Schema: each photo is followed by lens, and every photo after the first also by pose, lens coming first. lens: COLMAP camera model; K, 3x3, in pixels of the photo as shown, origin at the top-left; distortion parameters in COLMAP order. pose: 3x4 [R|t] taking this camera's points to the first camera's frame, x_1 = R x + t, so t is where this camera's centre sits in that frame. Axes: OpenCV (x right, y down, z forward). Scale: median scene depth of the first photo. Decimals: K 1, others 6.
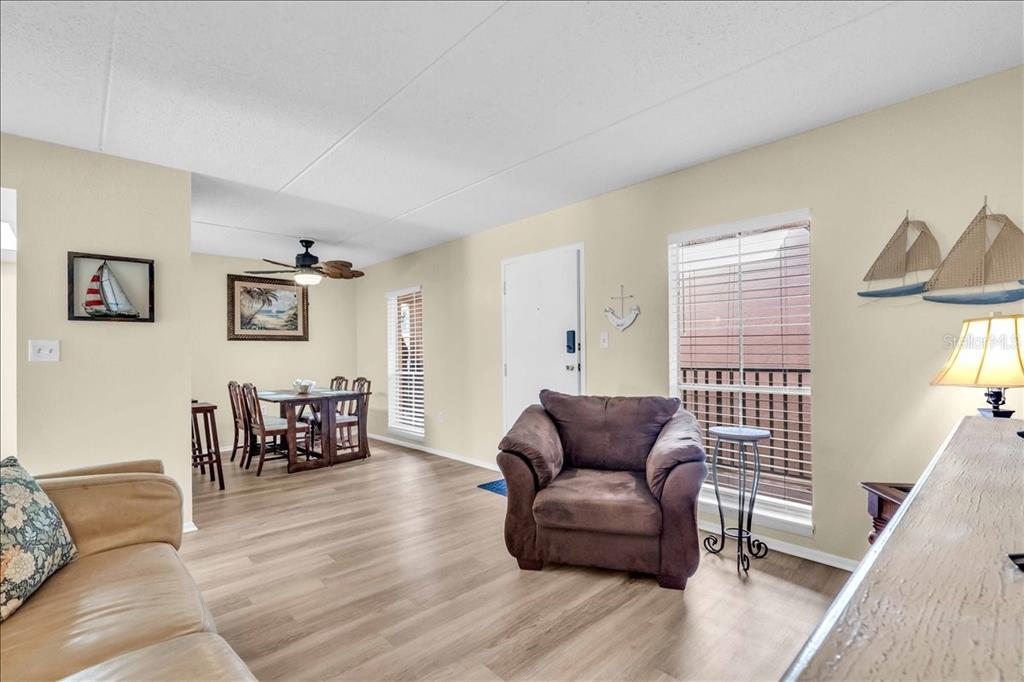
lens RADIAL K [[462.8, 0, 512.0], [0, 462.8, 341.0], [0, 0, 1]] dist [-0.000301, 0.000056]
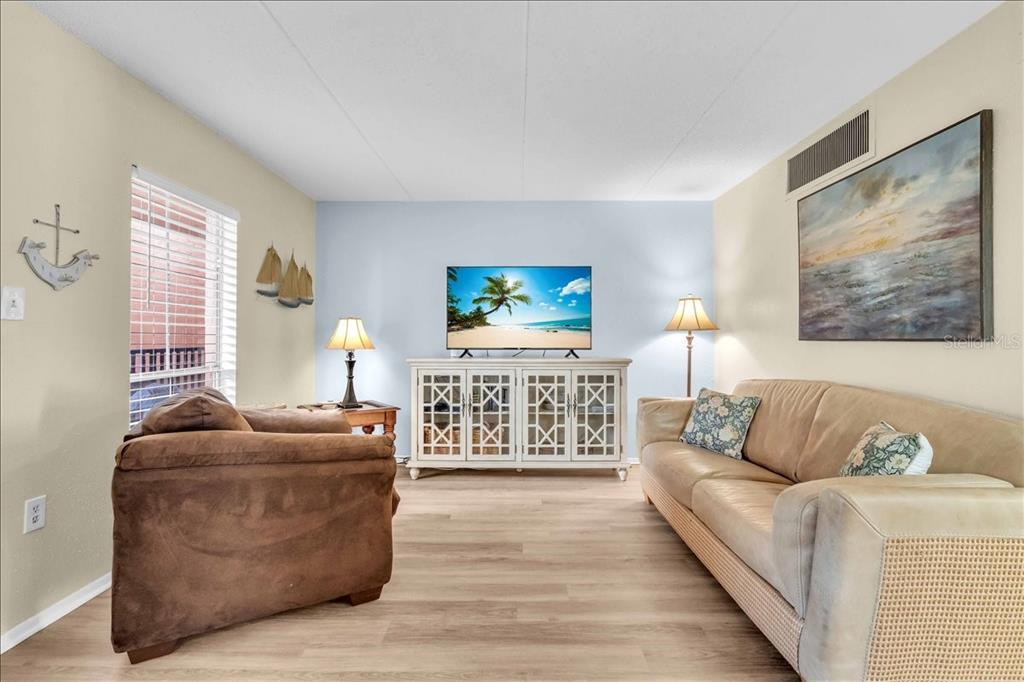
lens RADIAL K [[462.8, 0, 512.0], [0, 462.8, 341.0], [0, 0, 1]] dist [-0.000301, 0.000056]
pose [[-0.710599, 0.010677, 0.703516, -0.816468], [-0.008353, 0.999686, -0.023608, 0.076648], [-0.703548, -0.022652, -0.710287, 1.617105]]
